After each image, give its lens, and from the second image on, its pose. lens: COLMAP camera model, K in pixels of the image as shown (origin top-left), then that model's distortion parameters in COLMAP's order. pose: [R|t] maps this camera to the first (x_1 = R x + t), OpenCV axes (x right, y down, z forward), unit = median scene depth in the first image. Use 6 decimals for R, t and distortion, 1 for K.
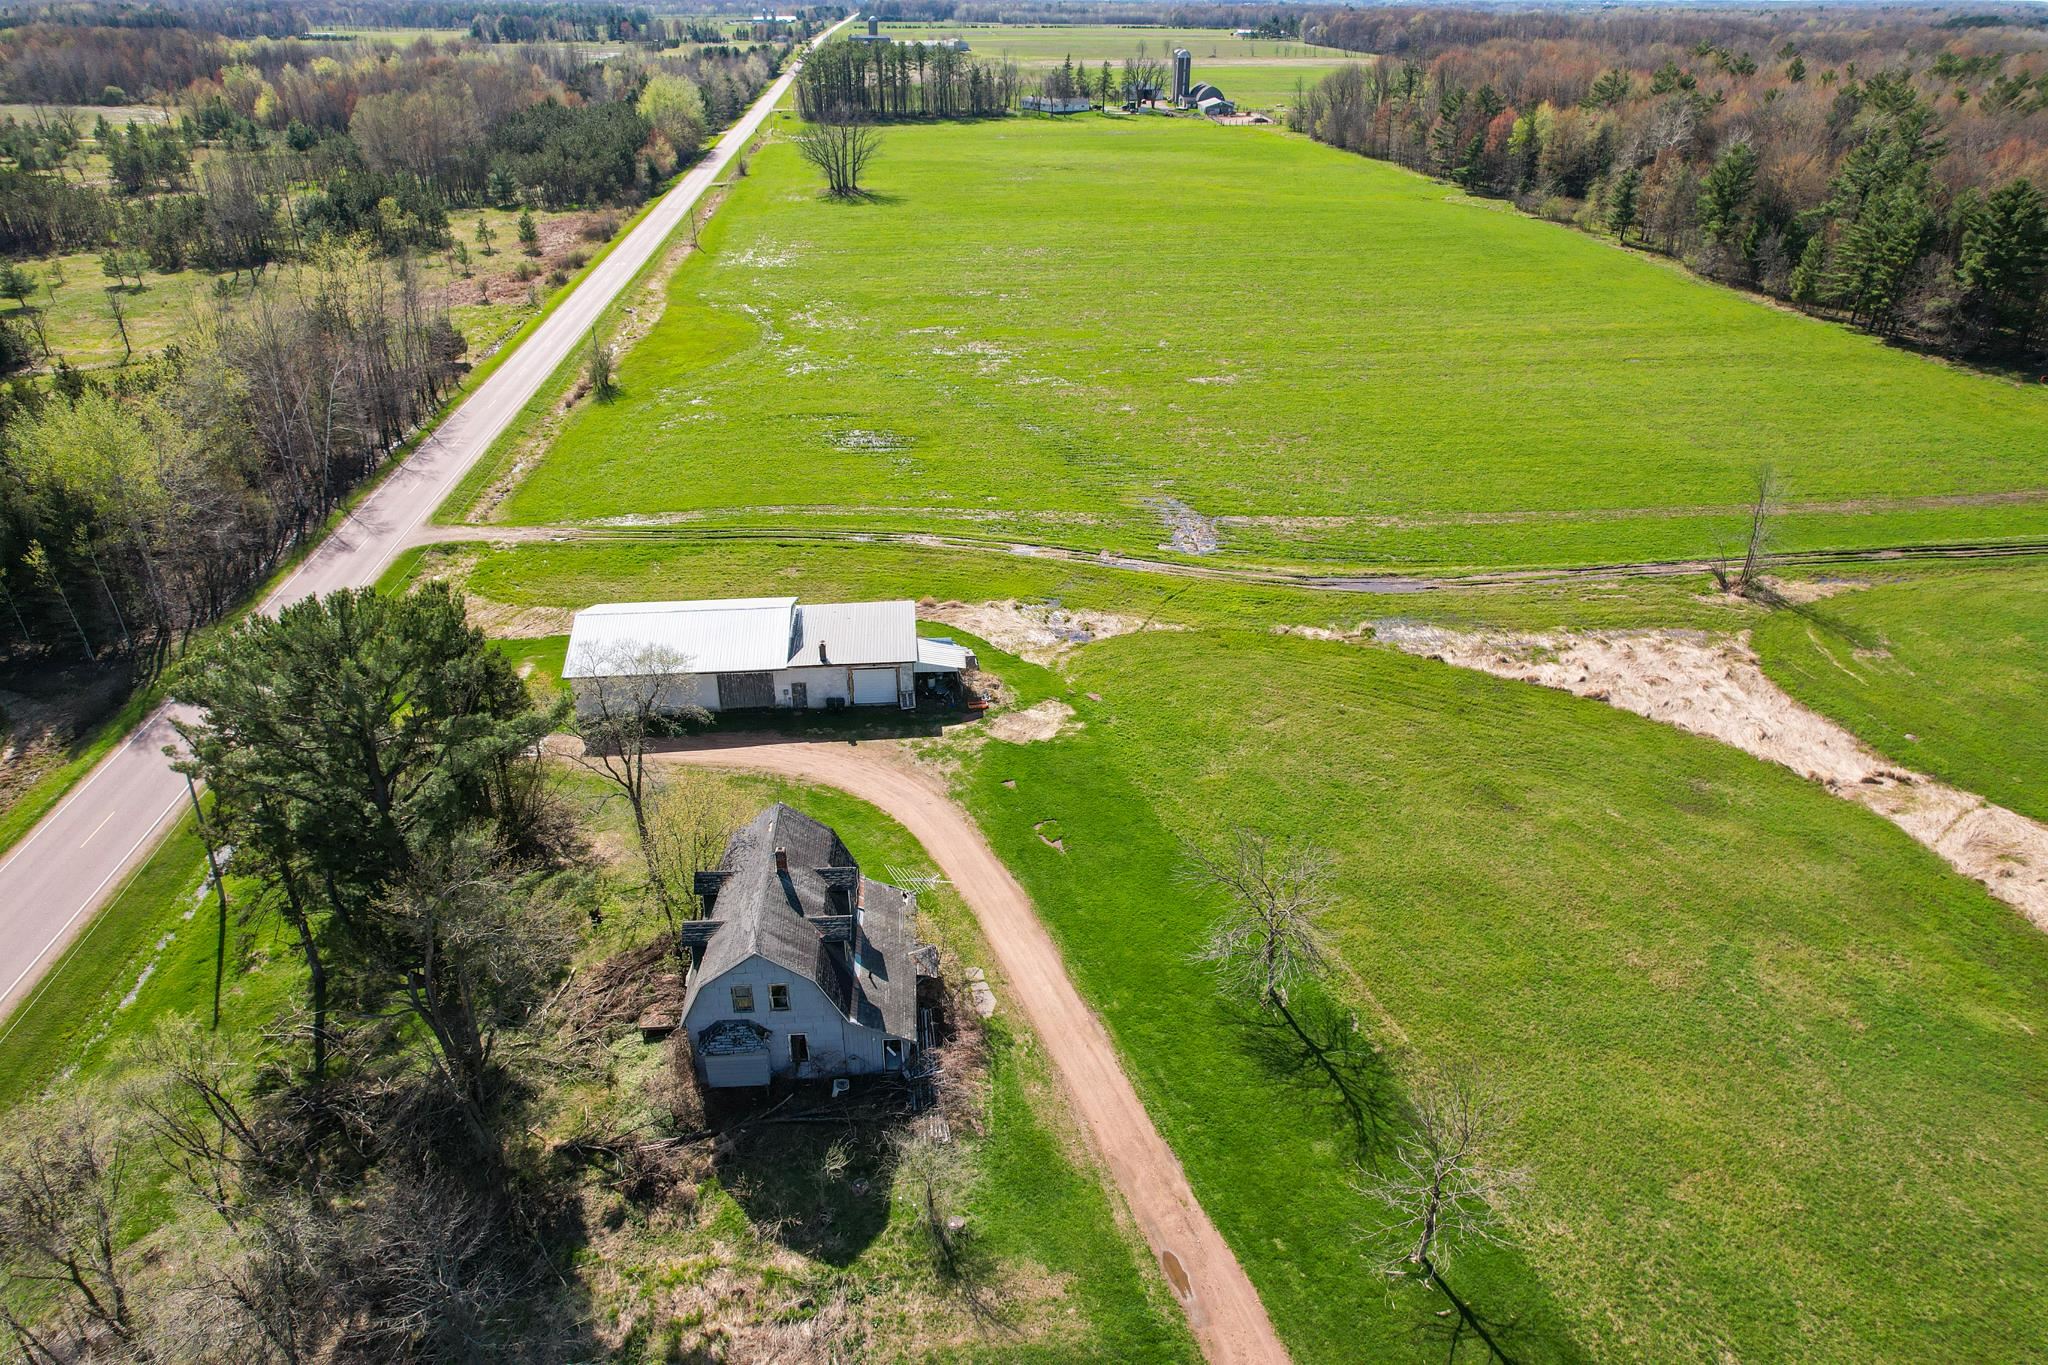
lens RADIAL K [[1302.9, 0, 1034.1], [0, 1302.9, 683.1], [0, 0, 1]] dist [-0.064778, 0.053519]
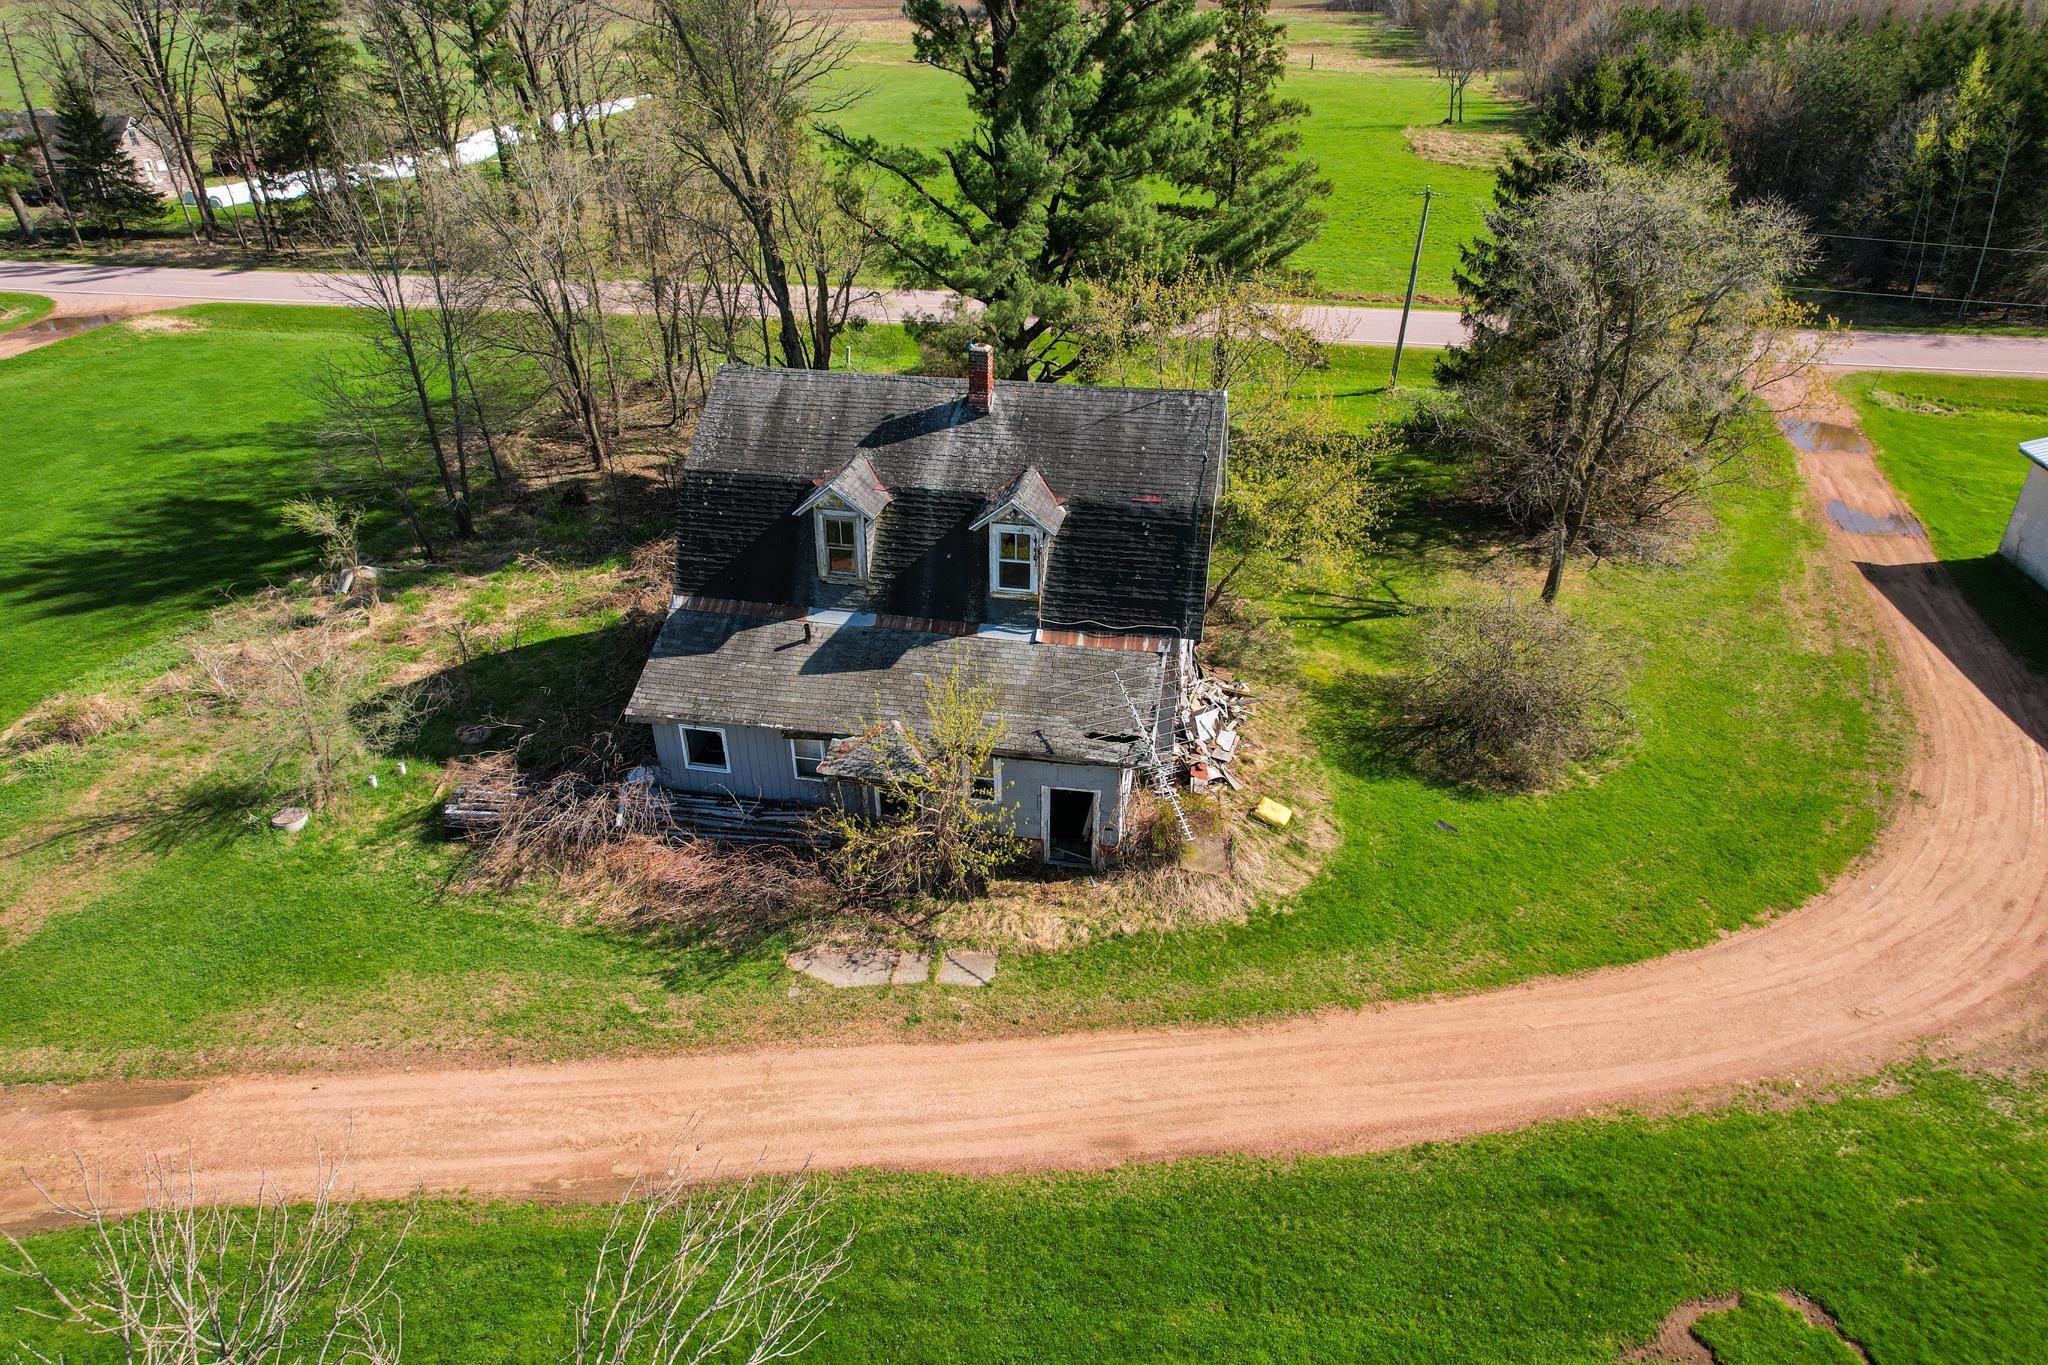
lens RADIAL K [[1302.9, 0, 1034.1], [0, 1302.9, 683.1], [0, 0, 1]] dist [-0.064778, 0.053519]
pose [[-0.266701, 0.468693, -0.842139, 0.163620], [-0.458673, 0.706766, 0.538610, -0.029536], [0.847638, 0.529914, 0.026481, 0.715639]]
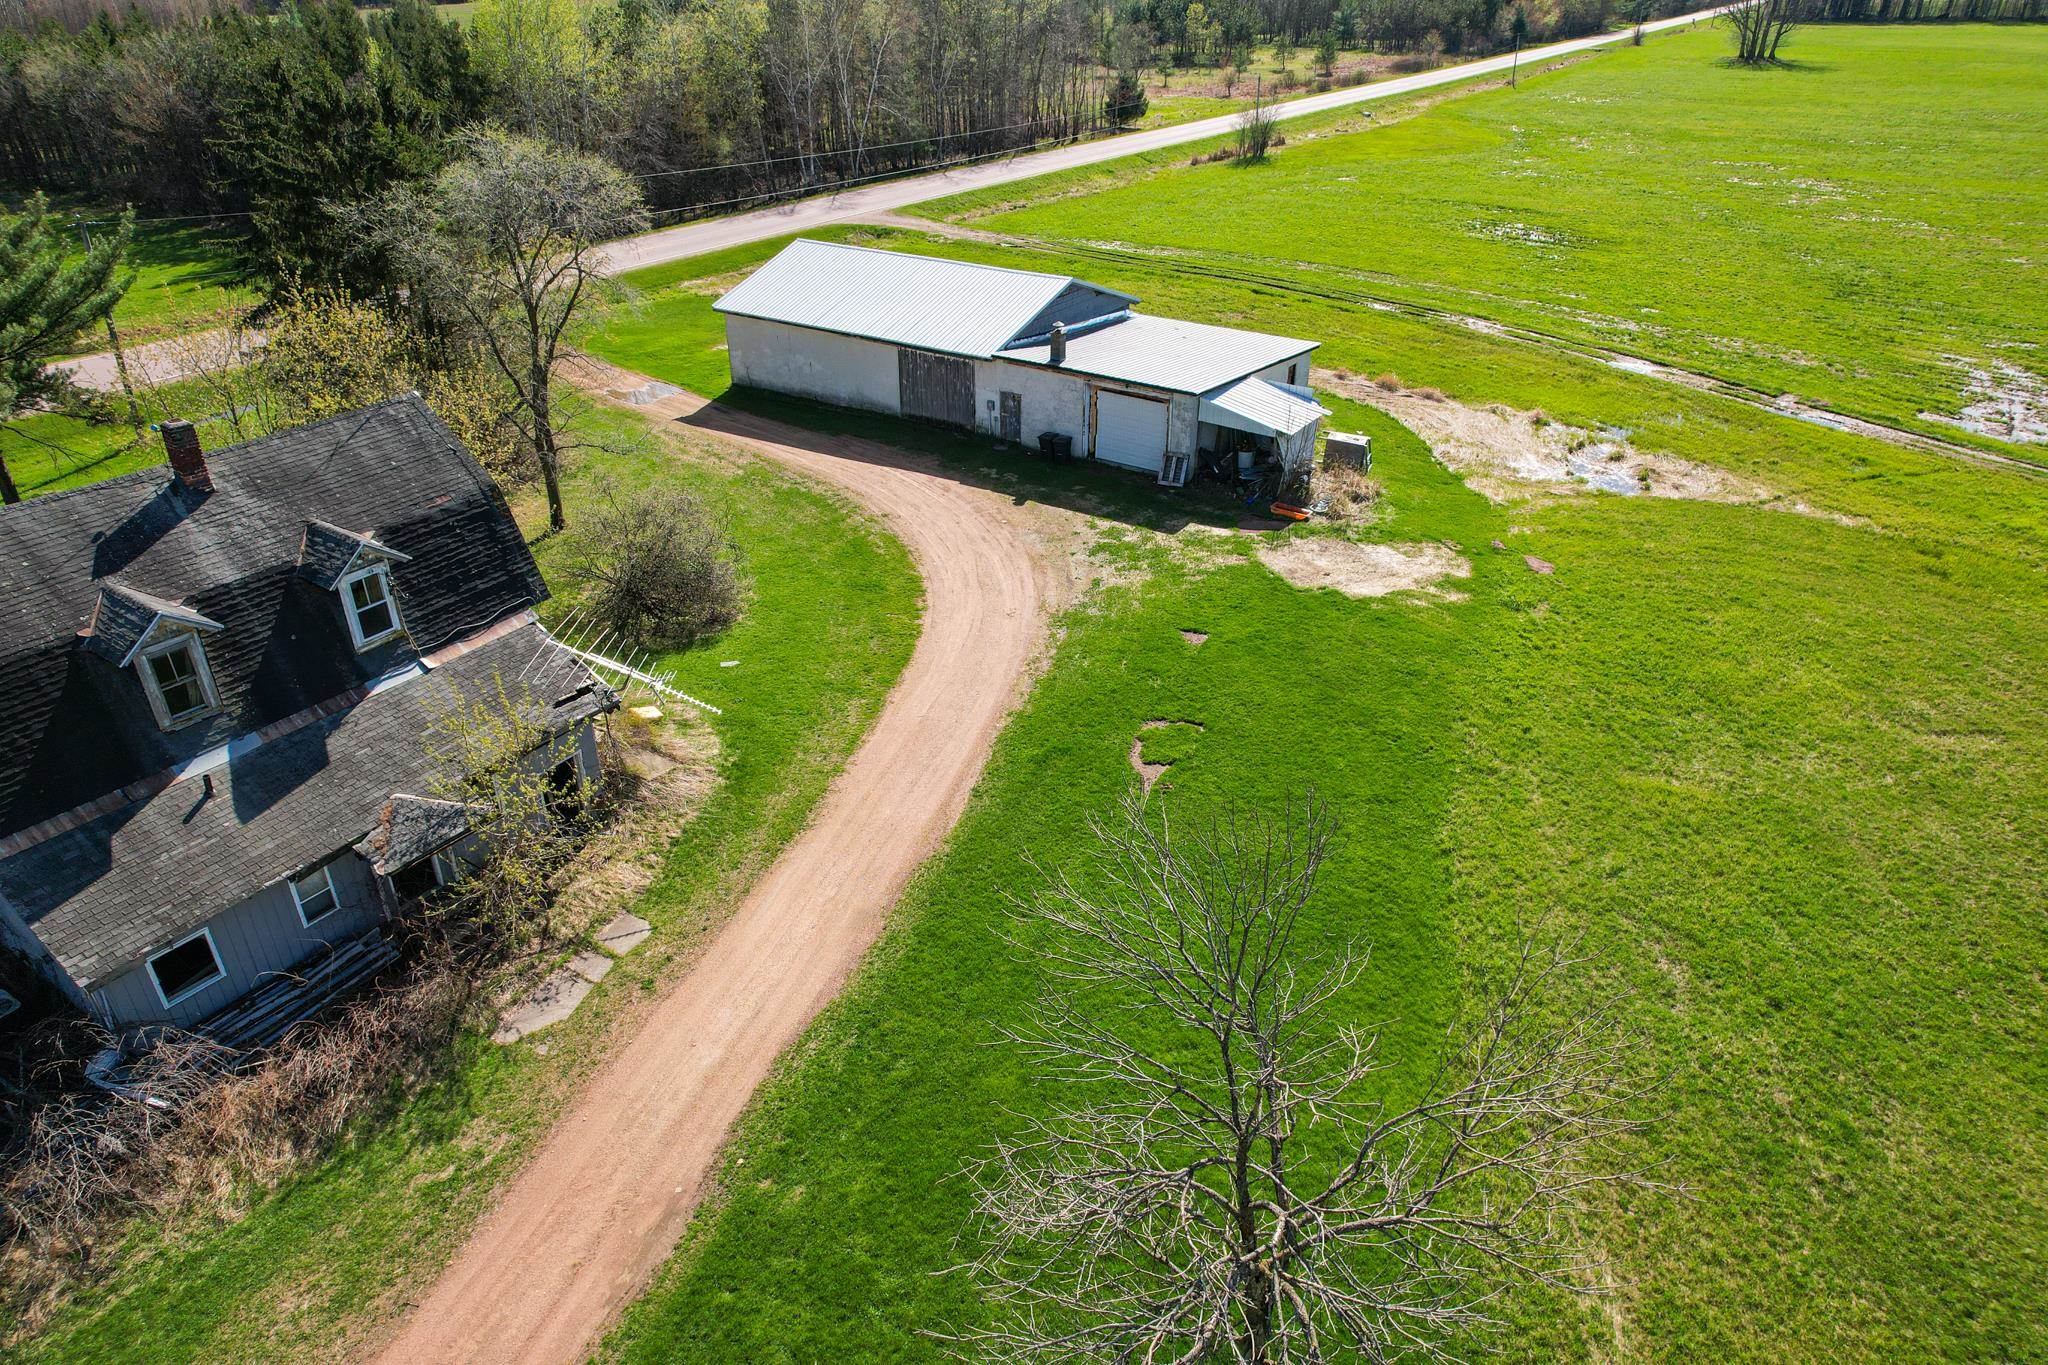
lens RADIAL K [[1302.9, 0, 1034.1], [0, 1302.9, 683.1], [0, 0, 1]] dist [-0.064778, 0.053519]
pose [[0.778794, 0.308037, -0.546436, 0.176654], [-0.296701, 0.948407, 0.111771, 0.054094], [0.552673, 0.075082, 0.830009, 0.550426]]
